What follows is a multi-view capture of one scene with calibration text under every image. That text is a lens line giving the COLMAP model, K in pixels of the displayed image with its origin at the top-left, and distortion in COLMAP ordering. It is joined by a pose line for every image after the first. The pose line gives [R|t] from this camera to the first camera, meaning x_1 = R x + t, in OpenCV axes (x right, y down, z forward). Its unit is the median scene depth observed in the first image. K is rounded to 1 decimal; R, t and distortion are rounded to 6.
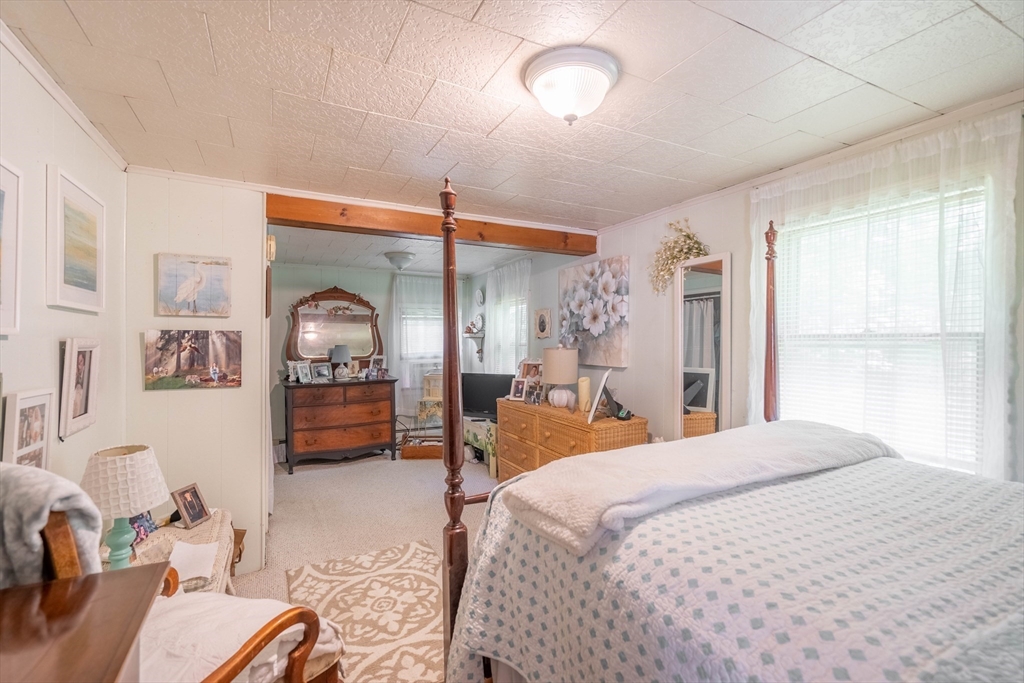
lens RADIAL K [[467.8, 0, 512.0], [0, 467.8, 341.5], [0, 0, 1]] dist [-0.001086, 0.000699]
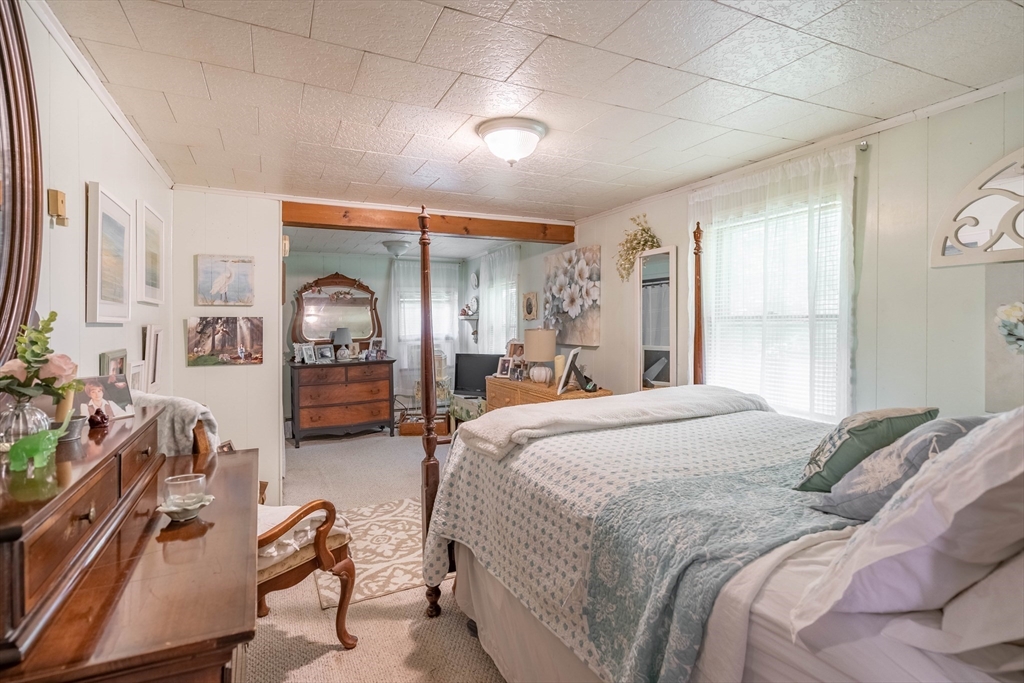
lens RADIAL K [[530.4, 0, 510.6], [0, 530.4, 315.4], [0, 0, 1]] dist [-0.002702, 0.000028]
pose [[0.999295, -0.008927, -0.036455, 0.081408], [0.008465, 0.999882, -0.012810, -0.003088], [0.036565, 0.012493, 0.999253, -0.256387]]
